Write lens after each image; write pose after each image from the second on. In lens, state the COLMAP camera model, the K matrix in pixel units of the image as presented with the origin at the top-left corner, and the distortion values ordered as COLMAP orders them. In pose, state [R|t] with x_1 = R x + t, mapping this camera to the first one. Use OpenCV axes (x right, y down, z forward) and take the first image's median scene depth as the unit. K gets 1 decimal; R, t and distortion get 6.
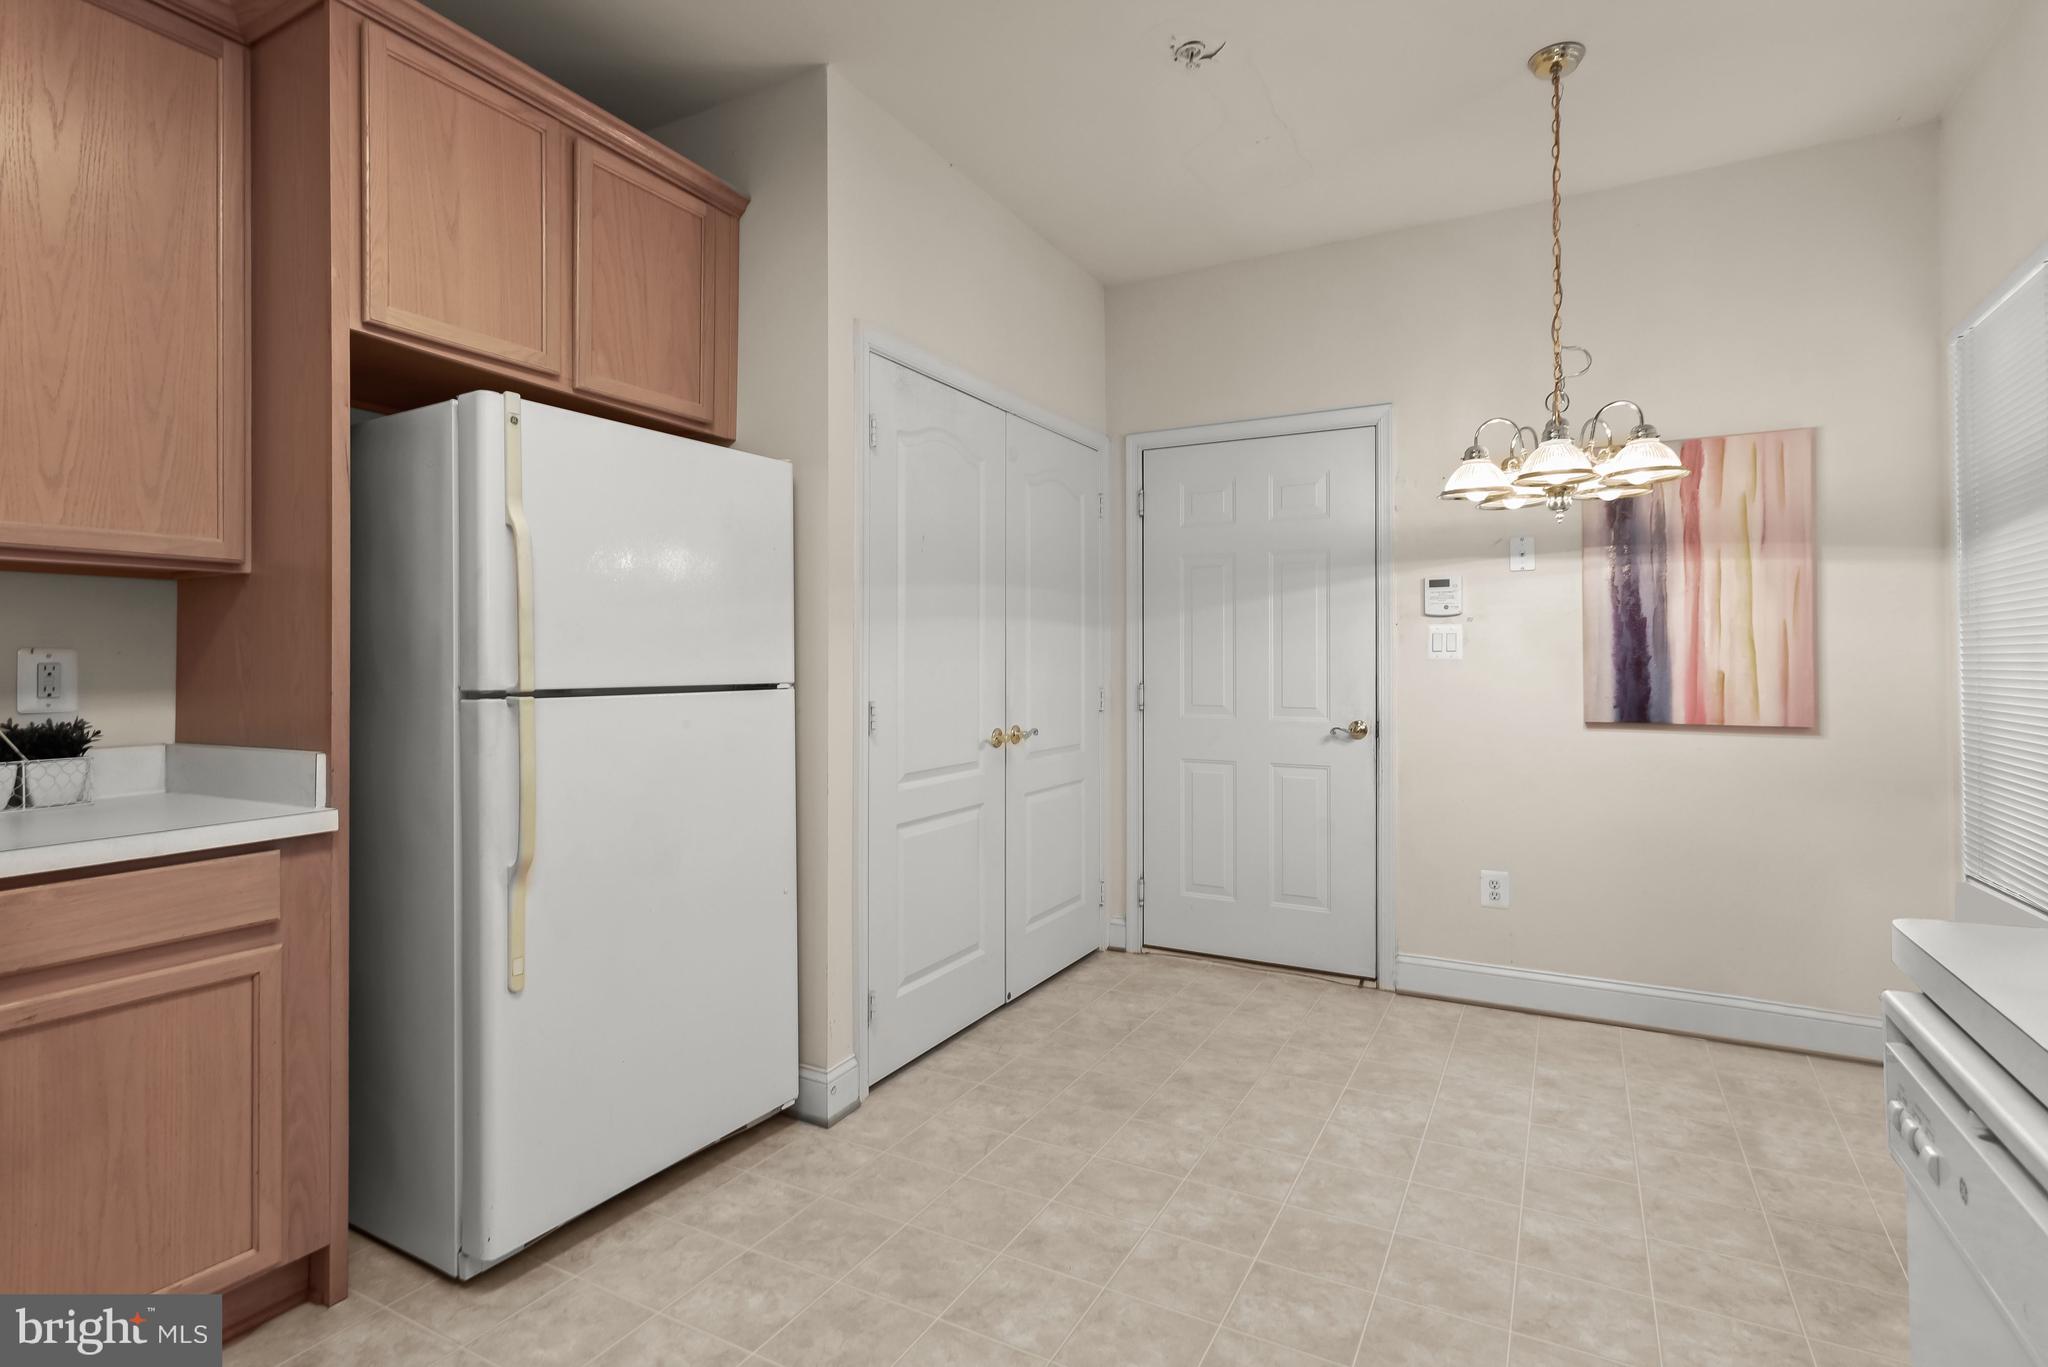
lens RADIAL K [[1023.1, 0, 1024.5], [0, 1023.1, 664.5], [0, 0, 1]] dist [0.005984, 0.000162]
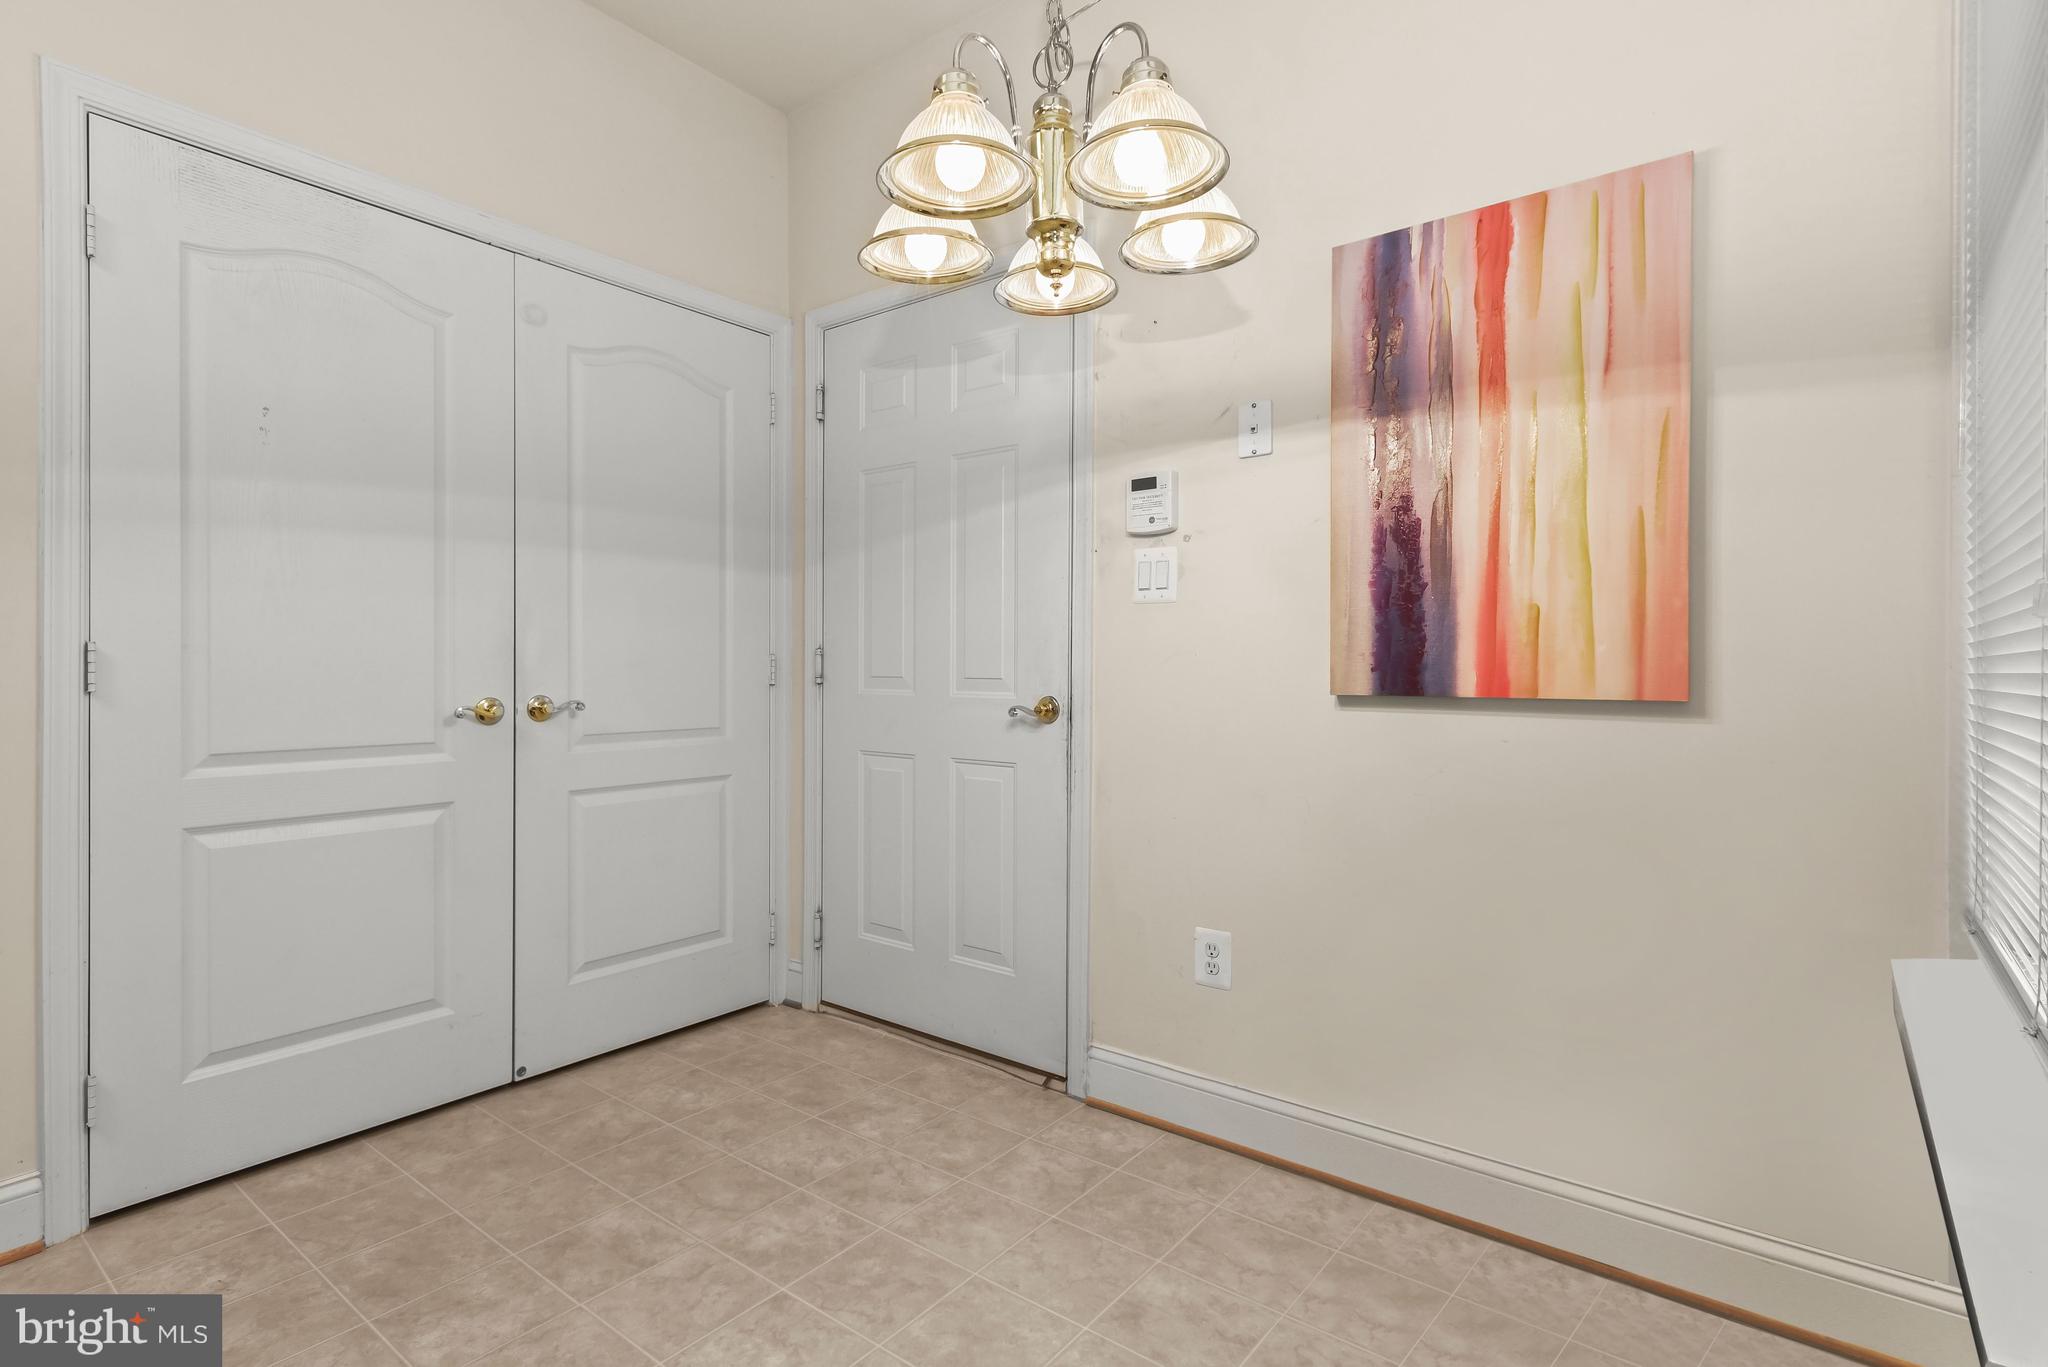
lens RADIAL K [[1008.3, 0, 1019.4], [0, 1008.3, 687.9], [0, 0, 1]] dist [0.001970, 0.000065]
pose [[0.987087, 0.008692, -0.159952, 0.460656], [-0.006398, 0.999869, 0.014855, 0.044111], [0.160060, -0.013640, 0.987013, 0.378370]]
